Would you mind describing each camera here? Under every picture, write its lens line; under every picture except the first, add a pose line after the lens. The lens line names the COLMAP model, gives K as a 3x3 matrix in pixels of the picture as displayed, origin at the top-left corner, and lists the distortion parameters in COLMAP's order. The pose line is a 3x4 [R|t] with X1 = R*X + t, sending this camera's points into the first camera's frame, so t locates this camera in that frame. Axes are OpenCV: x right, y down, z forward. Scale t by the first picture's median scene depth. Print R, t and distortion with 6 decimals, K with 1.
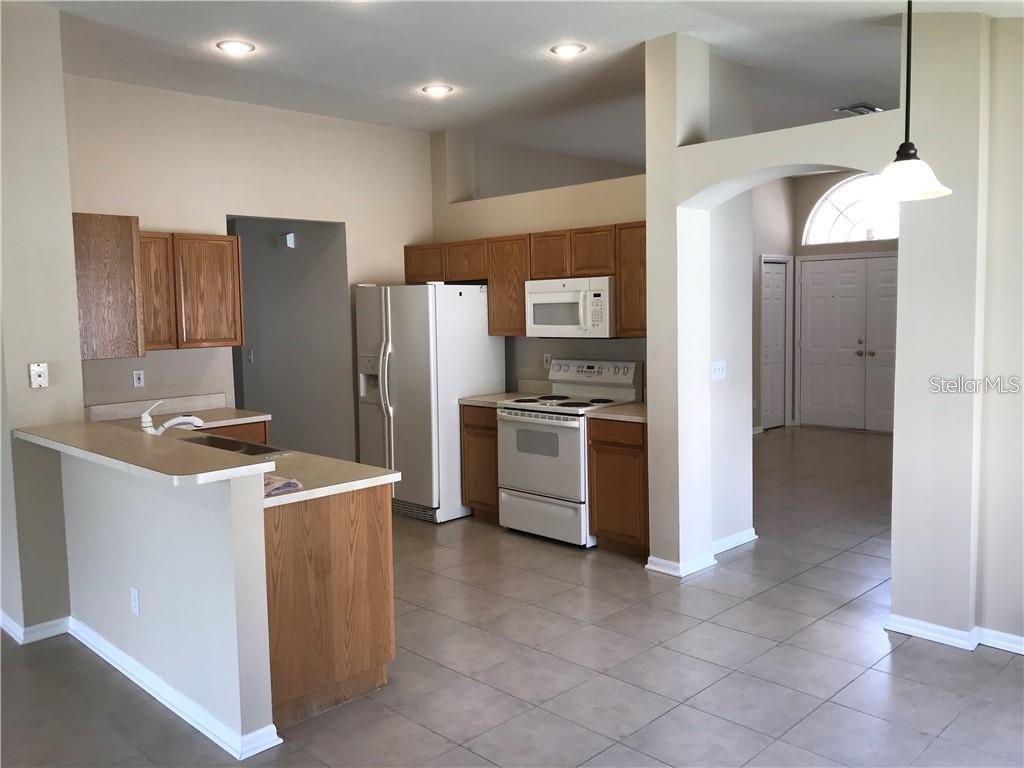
lens RADIAL K [[848.8, 0, 511.0], [0, 848.8, 365.4], [0, 0, 1]] dist [0.049873, -0.115068]
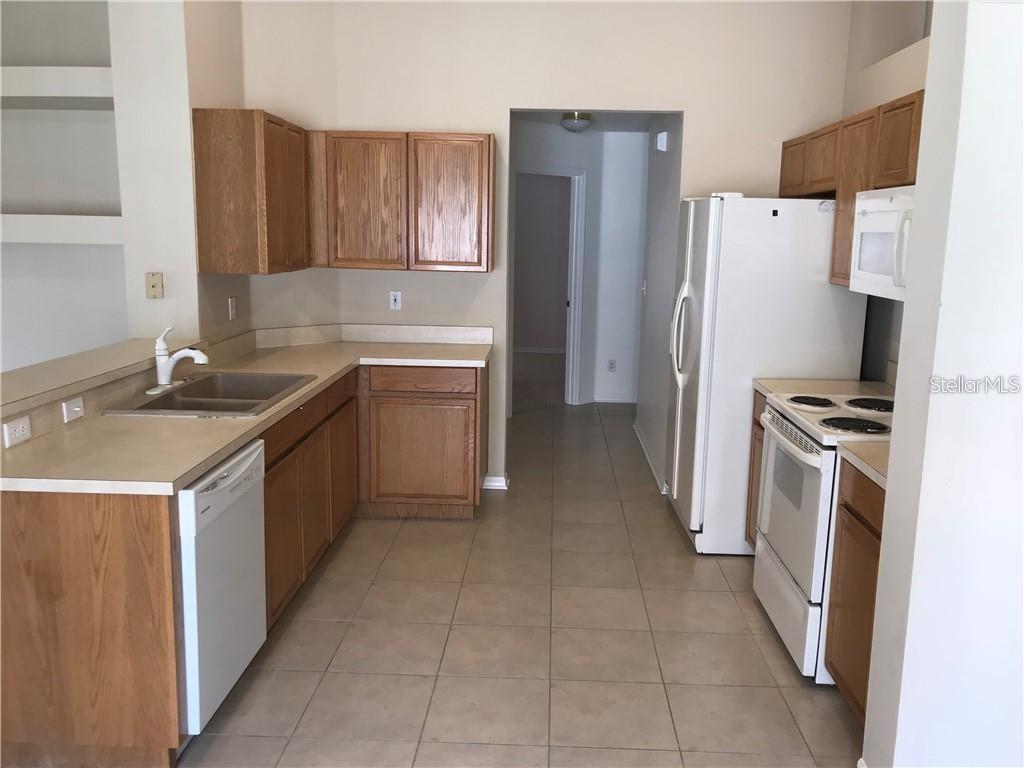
lens RADIAL K [[841.4, 0, 521.8], [0, 841.4, 378.7], [0, 0, 1]] dist [0.028808, -0.012312]
pose [[0.675395, 0.161136, -0.719636, 0.304011], [-0.084812, 0.986334, 0.141255, -0.038981], [0.732563, -0.034369, 0.679831, 0.471543]]
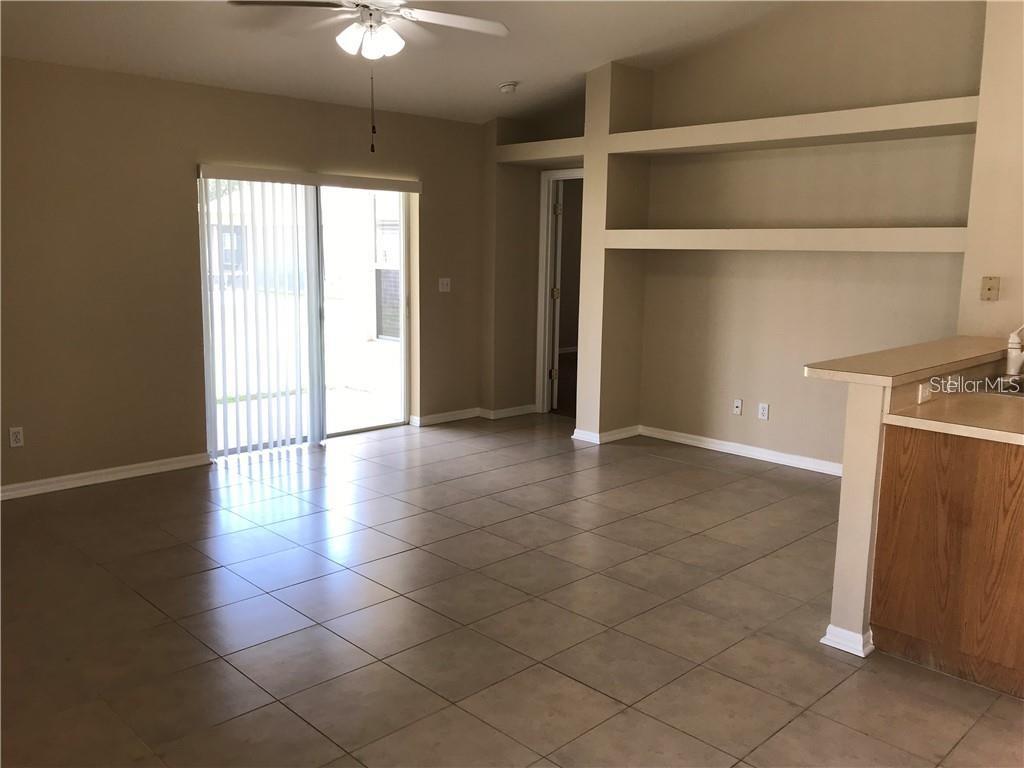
lens RADIAL K [[841.4, 0, 521.8], [0, 841.4, 378.7], [0, 0, 1]] dist [0.028808, -0.012312]
pose [[-0.007546, 0.174241, -0.984674, 0.357496], [-0.084936, 0.981032, 0.174247, -0.009091], [0.996358, 0.084949, 0.007397, 0.308396]]
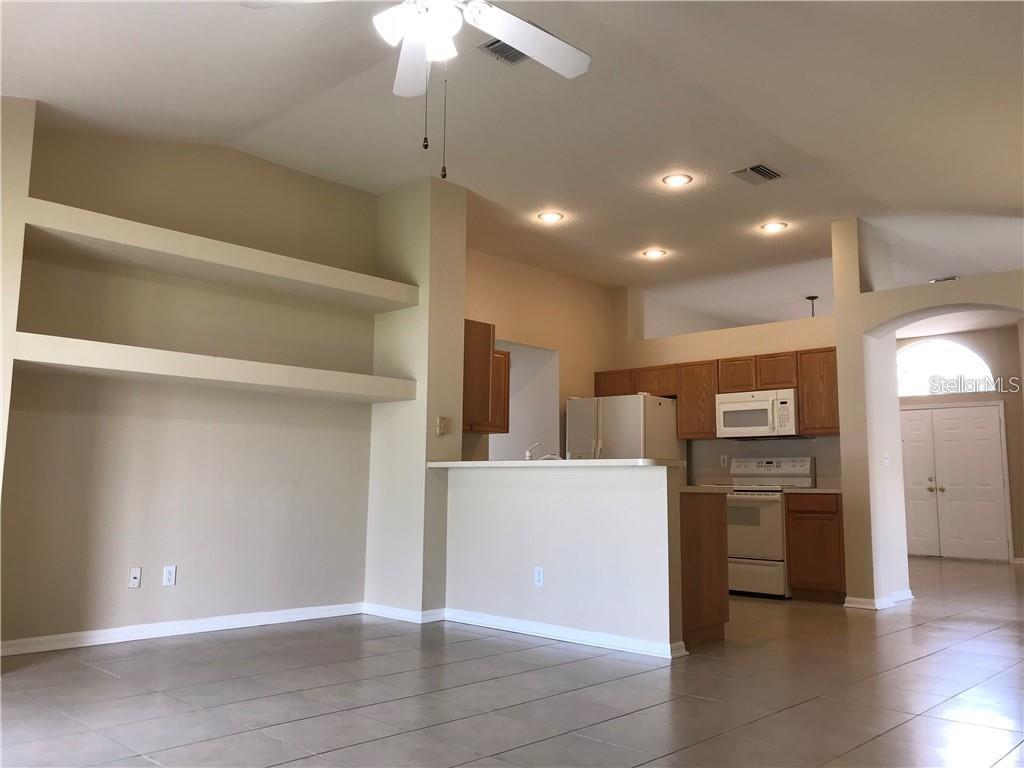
lens RADIAL K [[848.8, 0, 511.0], [0, 848.8, 365.4], [0, 0, 1]] dist [0.049873, -0.115068]
pose [[0.999222, 0.038011, 0.010475, -0.325609], [-0.035051, 0.978036, -0.205469, 0.141976], [-0.018056, 0.204942, 0.978608, -0.291357]]
